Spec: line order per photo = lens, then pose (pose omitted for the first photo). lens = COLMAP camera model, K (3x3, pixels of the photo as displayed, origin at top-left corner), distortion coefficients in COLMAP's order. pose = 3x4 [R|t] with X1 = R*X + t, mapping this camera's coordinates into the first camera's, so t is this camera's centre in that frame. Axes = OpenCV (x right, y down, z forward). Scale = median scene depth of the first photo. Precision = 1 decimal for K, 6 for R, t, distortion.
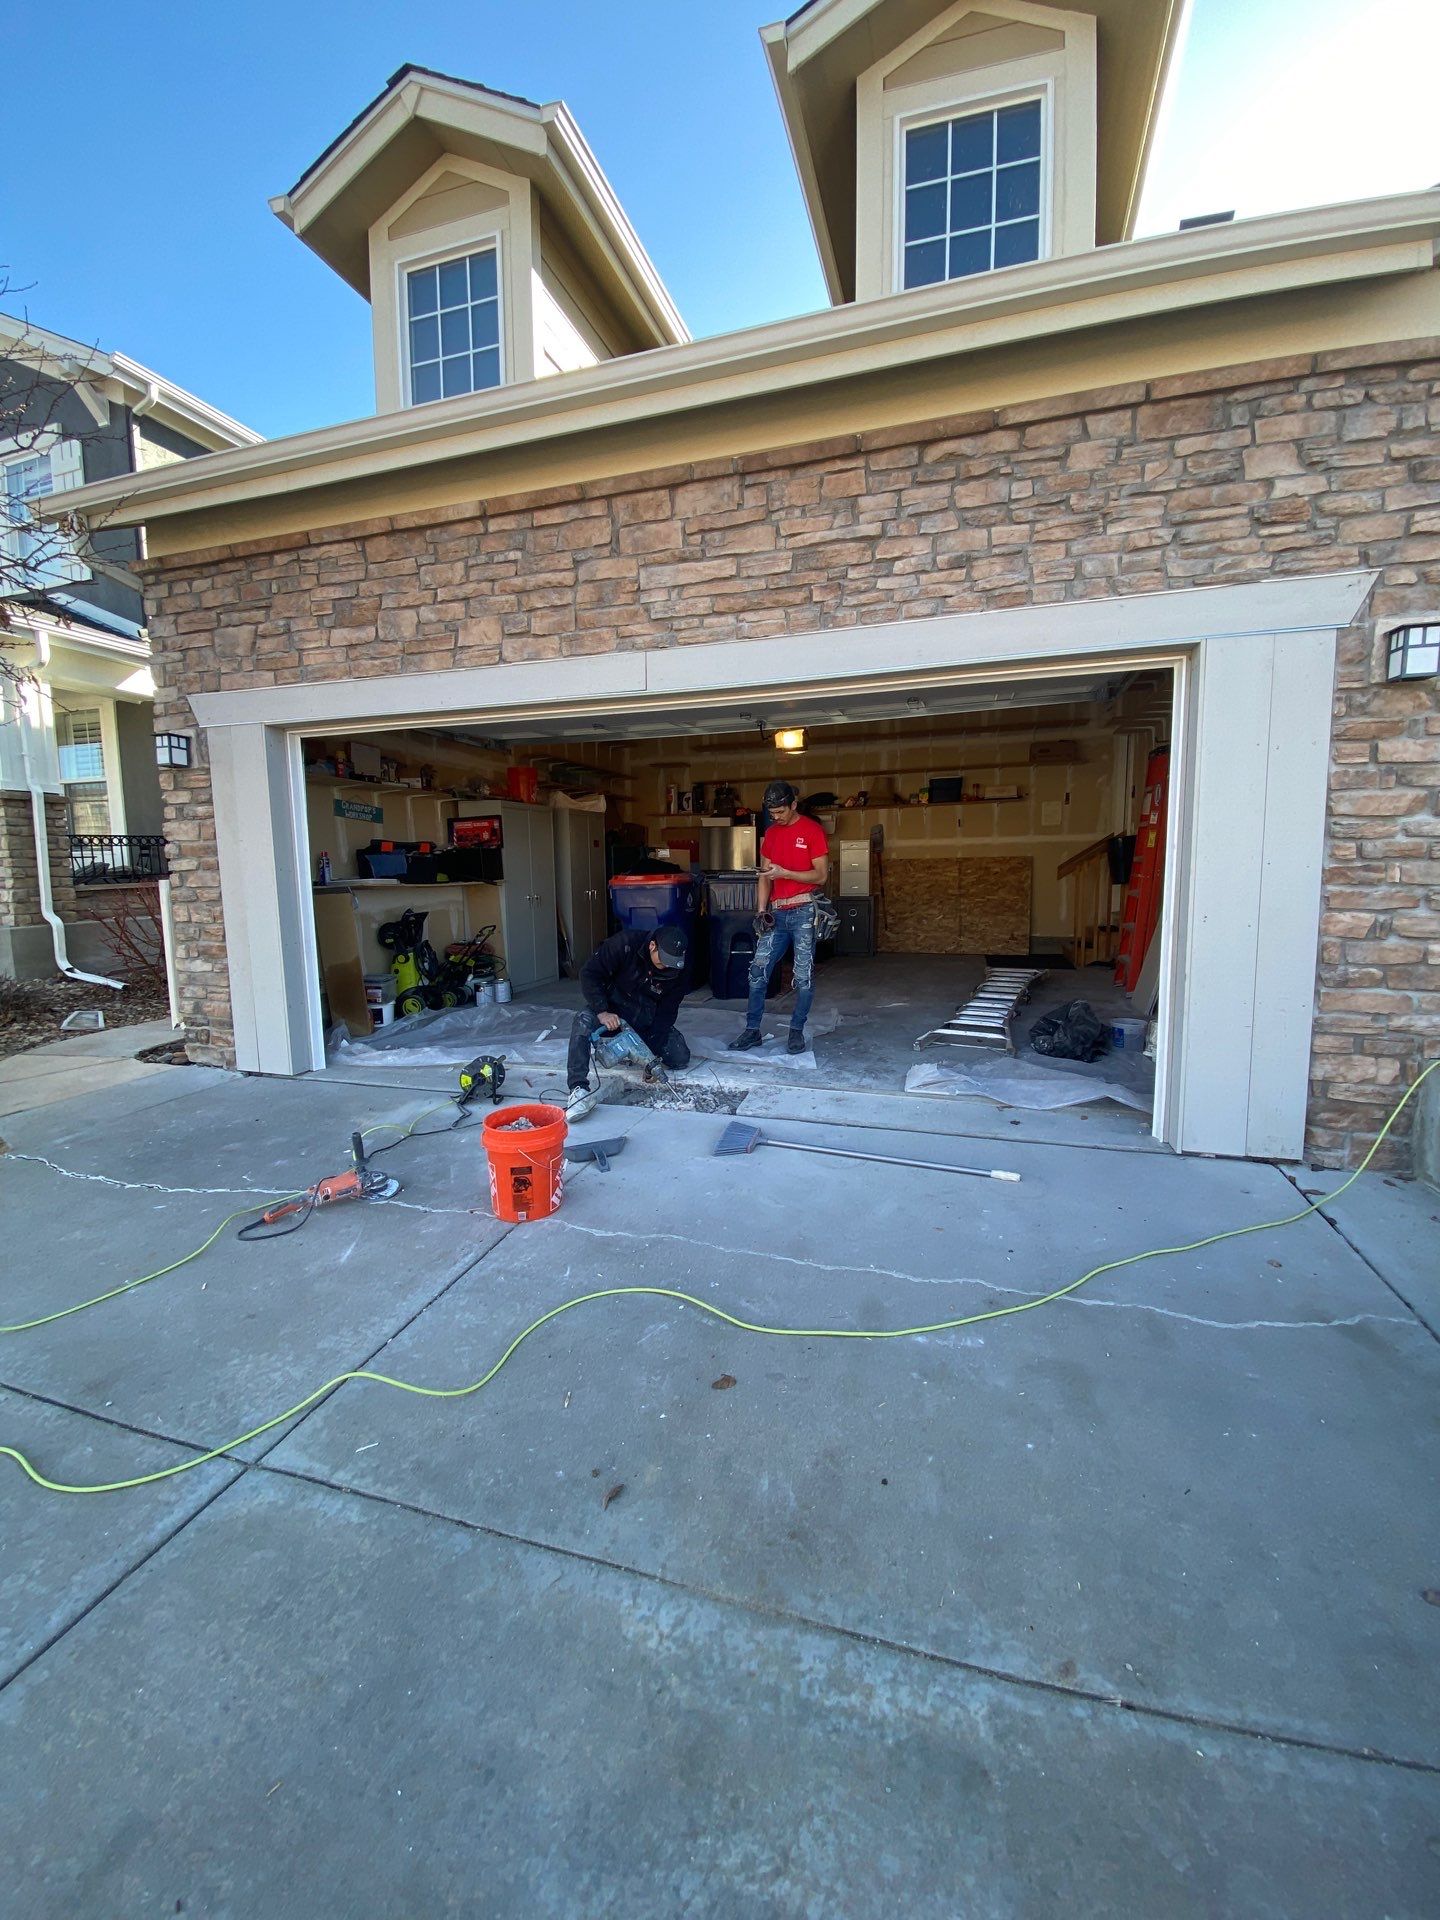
lens RADIAL K [[764.9, 0, 727.6], [0, 764.9, 962.3], [0, 0, 1]] dist [0.015797, -0.017537]
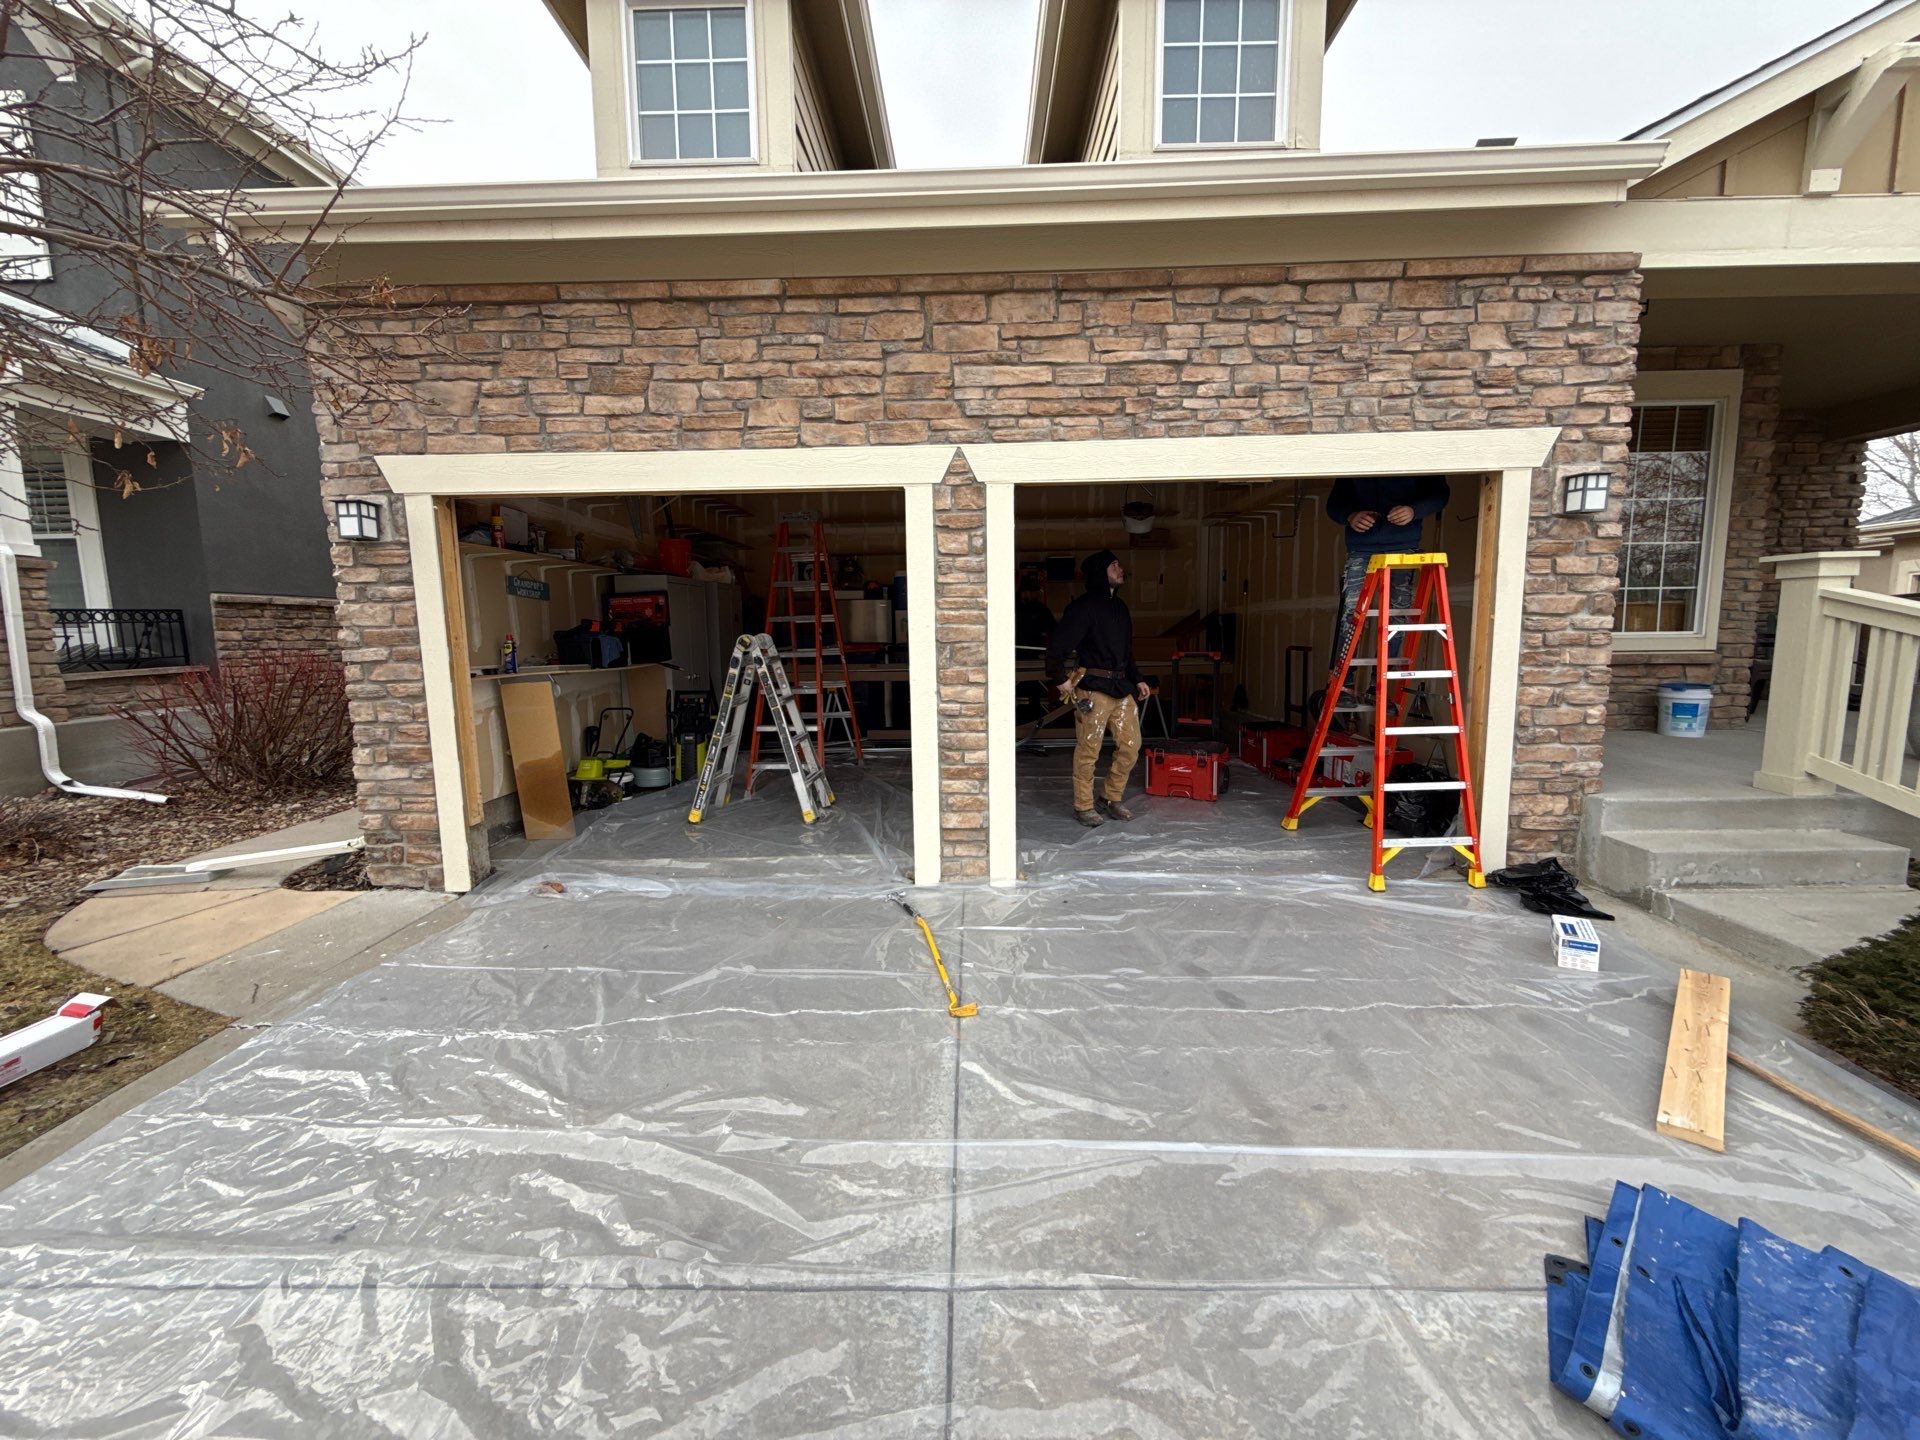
lens RADIAL K [[757.4, 0, 960.7], [0, 757.4, 724.6], [0, 0, 1]] dist [-0.000437, 0.000131]
pose [[0.960090, -0.039338, 0.276910, -0.438229], [0.039212, 0.999213, 0.005995, -0.040627], [-0.276927, 0.005102, 0.960877, 0.023384]]
